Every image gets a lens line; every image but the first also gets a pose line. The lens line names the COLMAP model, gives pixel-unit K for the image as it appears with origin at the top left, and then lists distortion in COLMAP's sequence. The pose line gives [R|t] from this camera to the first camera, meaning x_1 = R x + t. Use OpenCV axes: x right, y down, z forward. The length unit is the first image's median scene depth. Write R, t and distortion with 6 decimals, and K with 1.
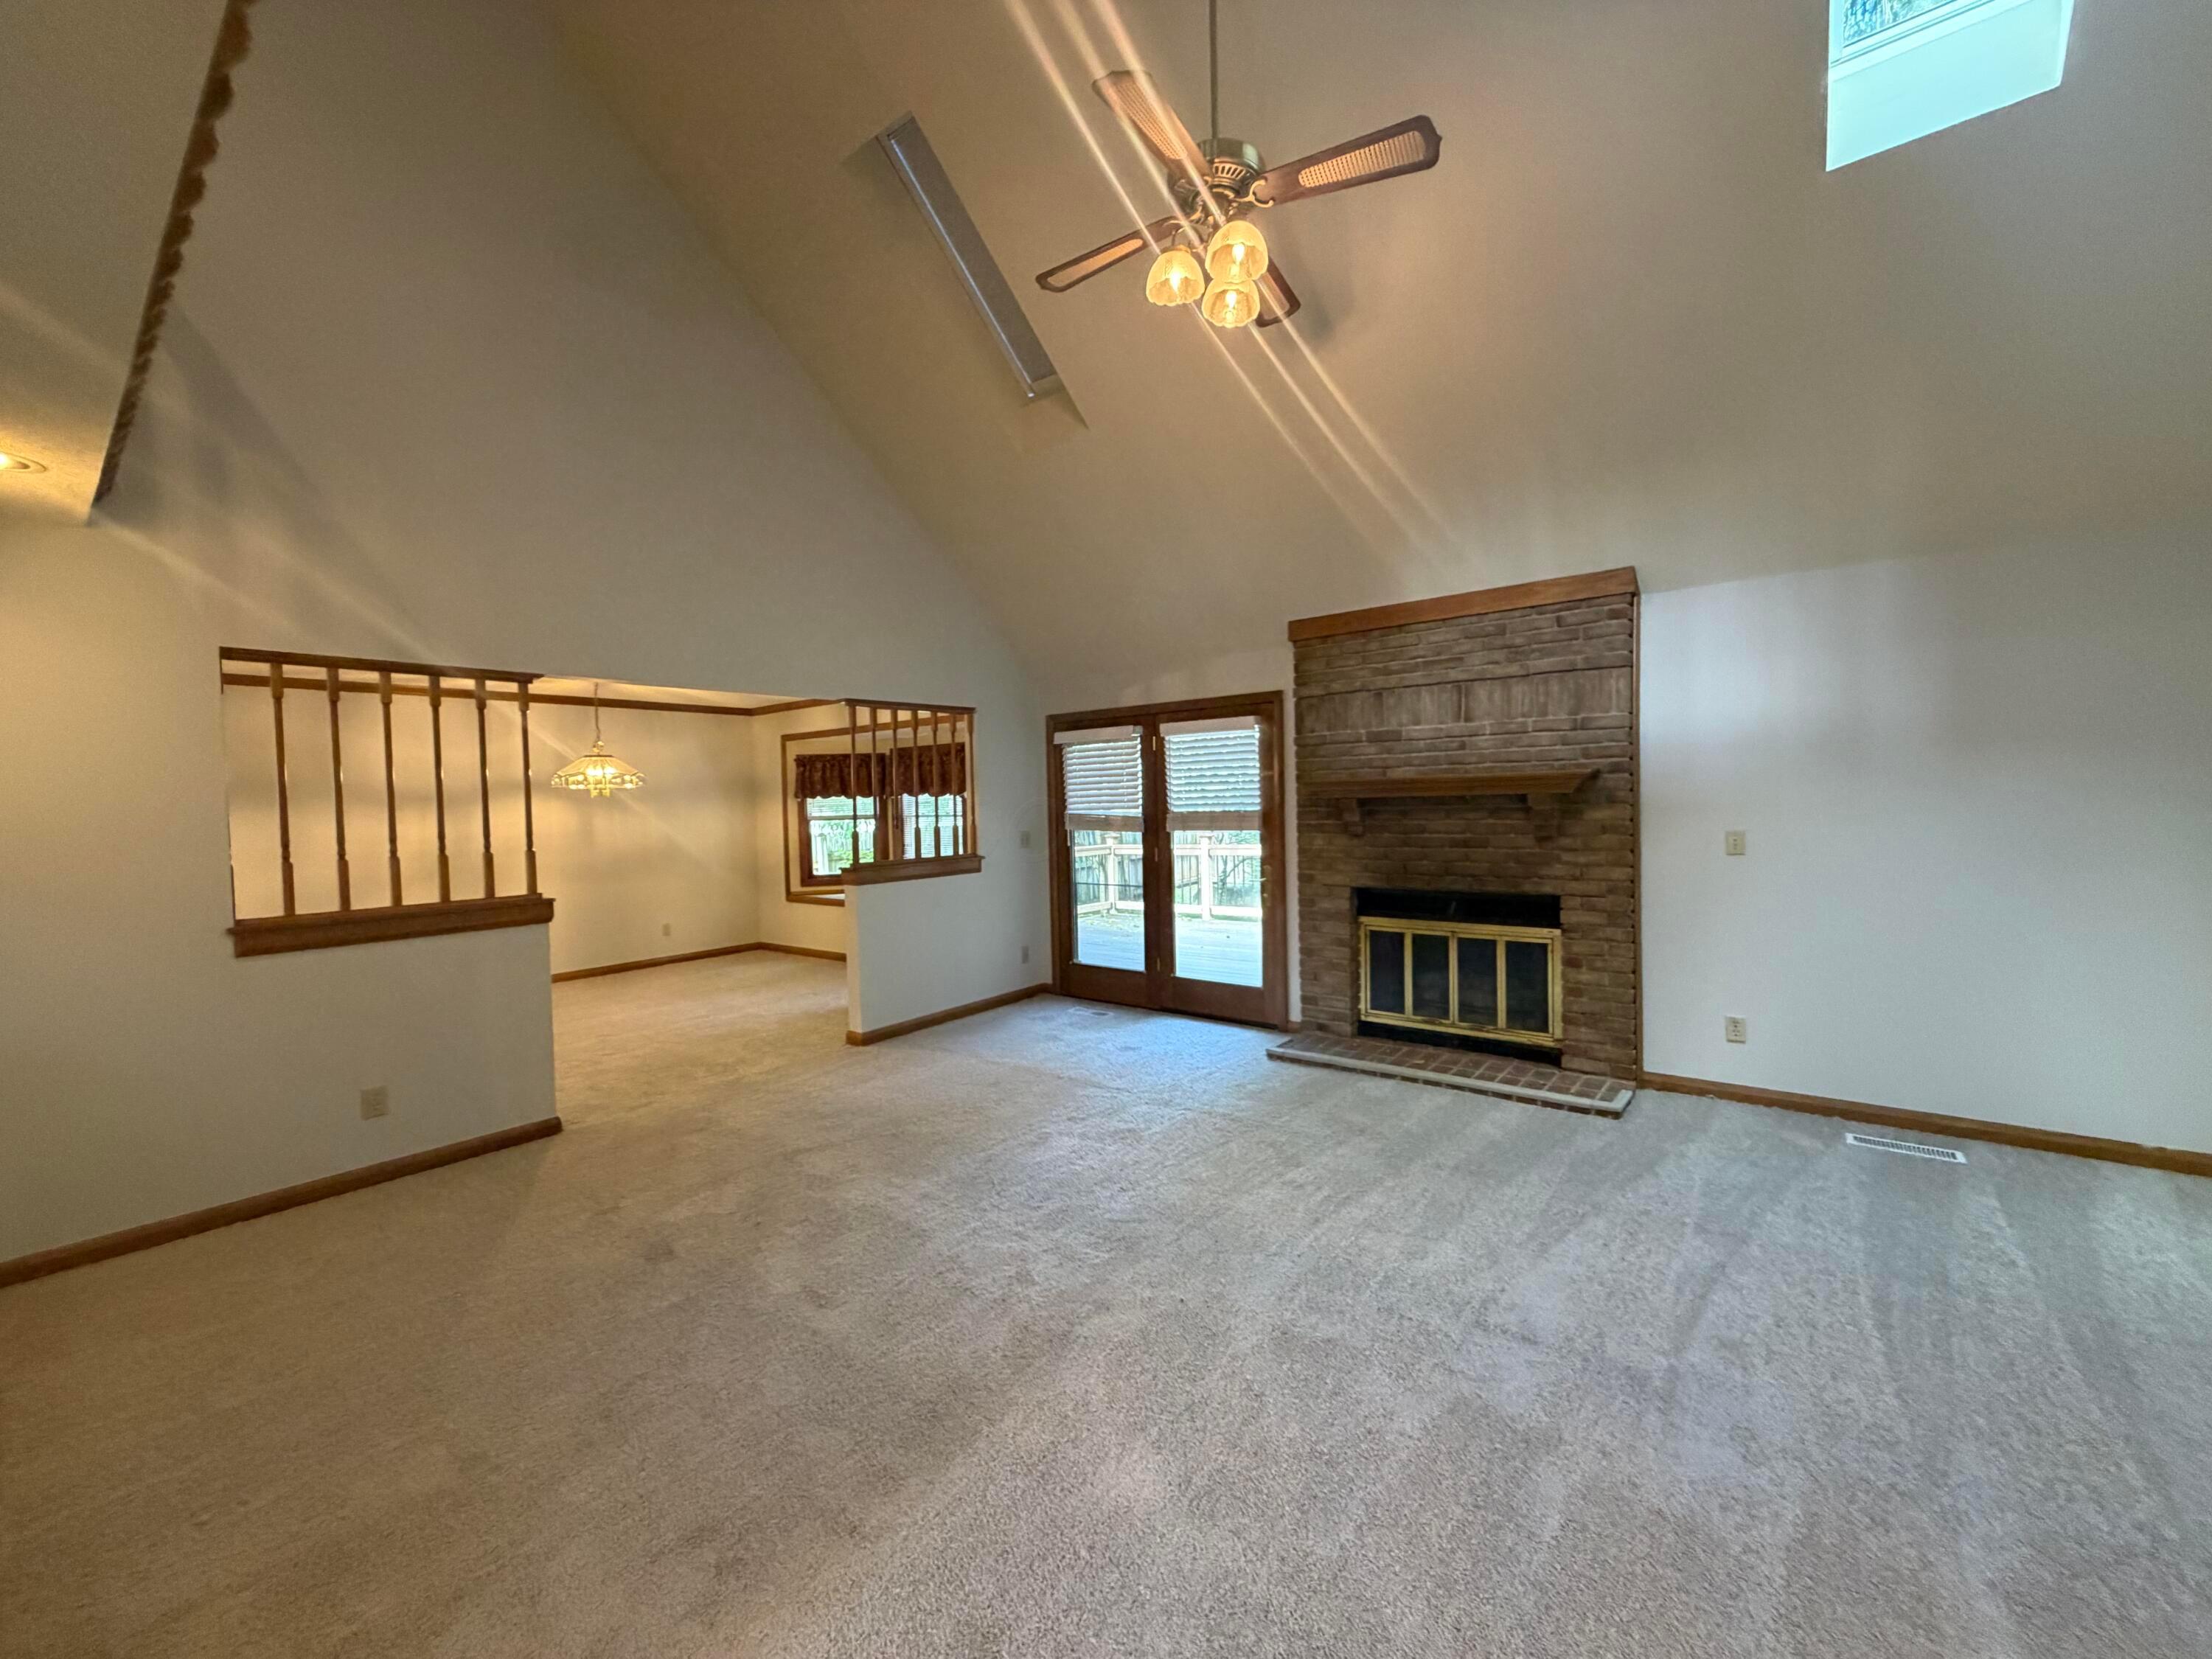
lens RADIAL K [[888.1, 0, 1096.9], [0, 888.1, 834.7], [0, 0, 1]] dist [0.002259, 0.000309]
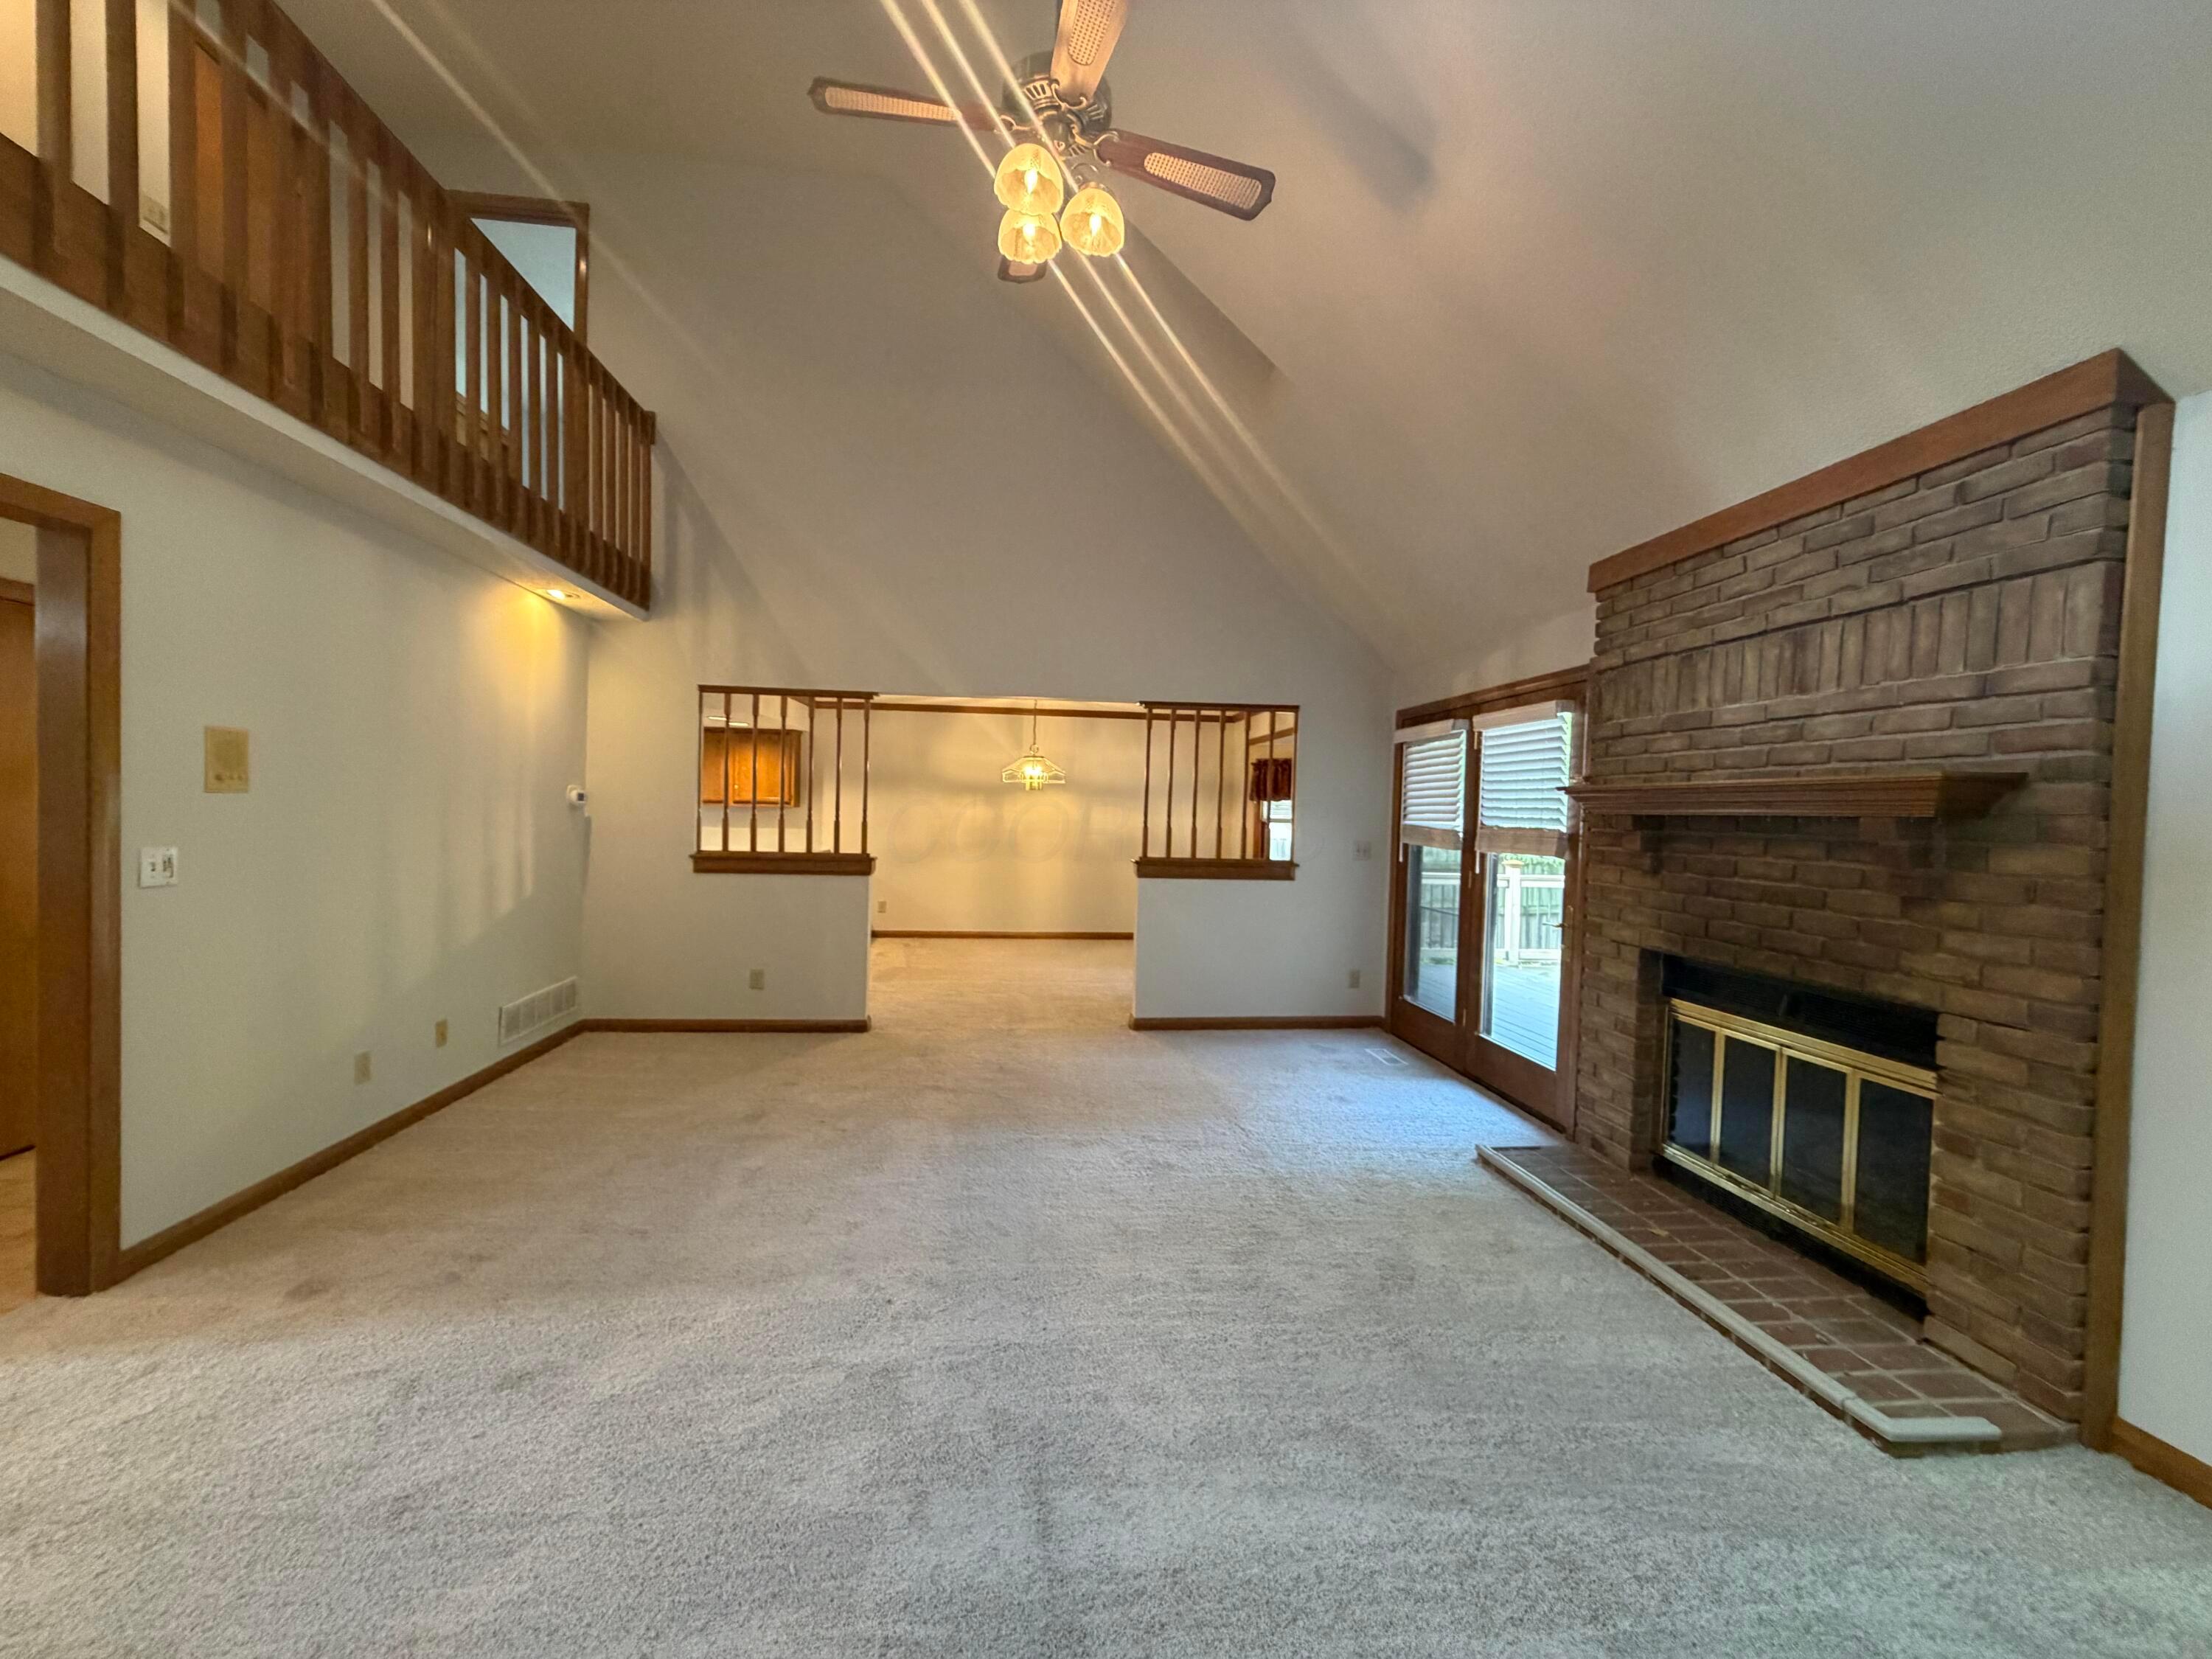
lens RADIAL K [[888.1, 0, 1095.3], [0, 888.1, 833.0], [0, 0, 1]] dist [0.002259, 0.000309]
pose [[0.705149, 0.061519, -0.706385, 0.517288], [-0.072346, 0.997272, 0.014633, -0.008881], [0.705358, 0.040786, 0.707676, 0.256905]]
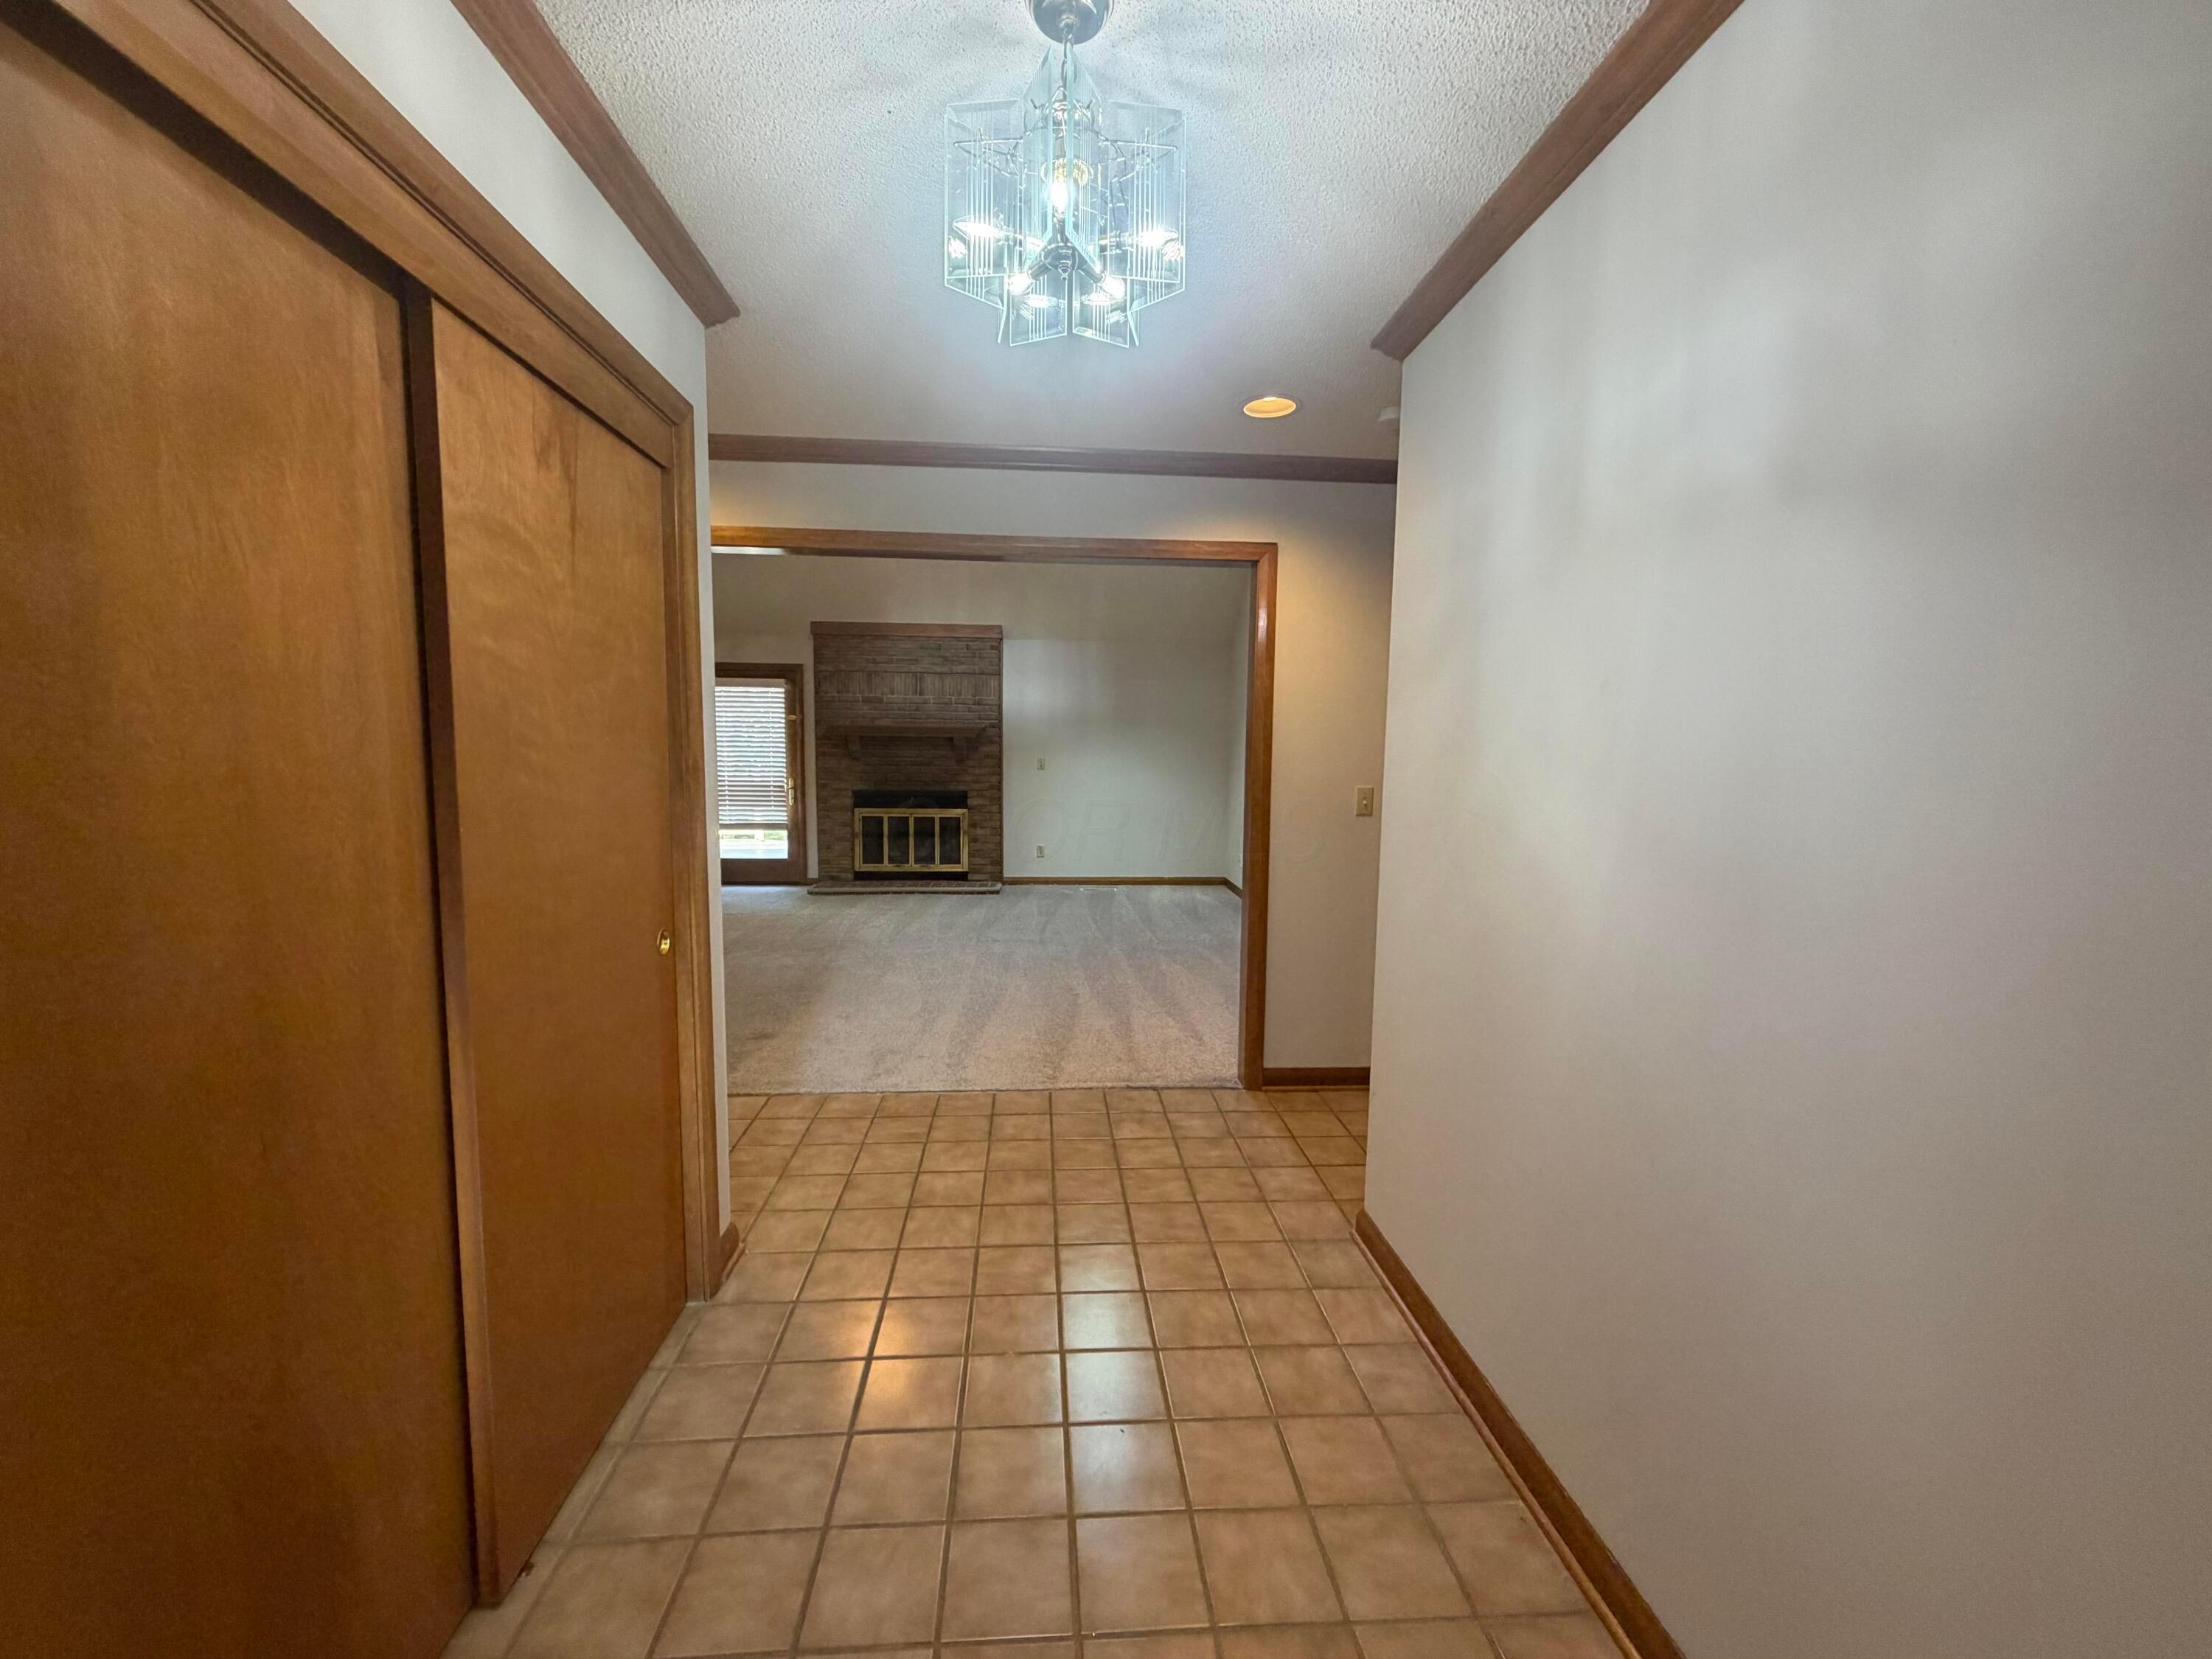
lens RADIAL K [[888.1, 0, 1103.9], [0, 888.1, 826.1], [0, 0, 1]] dist [0.002259, 0.000309]
pose [[0.734537, -0.031221, 0.677850, -0.546194], [-0.004139, 0.998716, 0.050485, 0.044839], [-0.678556, -0.039889, 0.733465, -0.589498]]
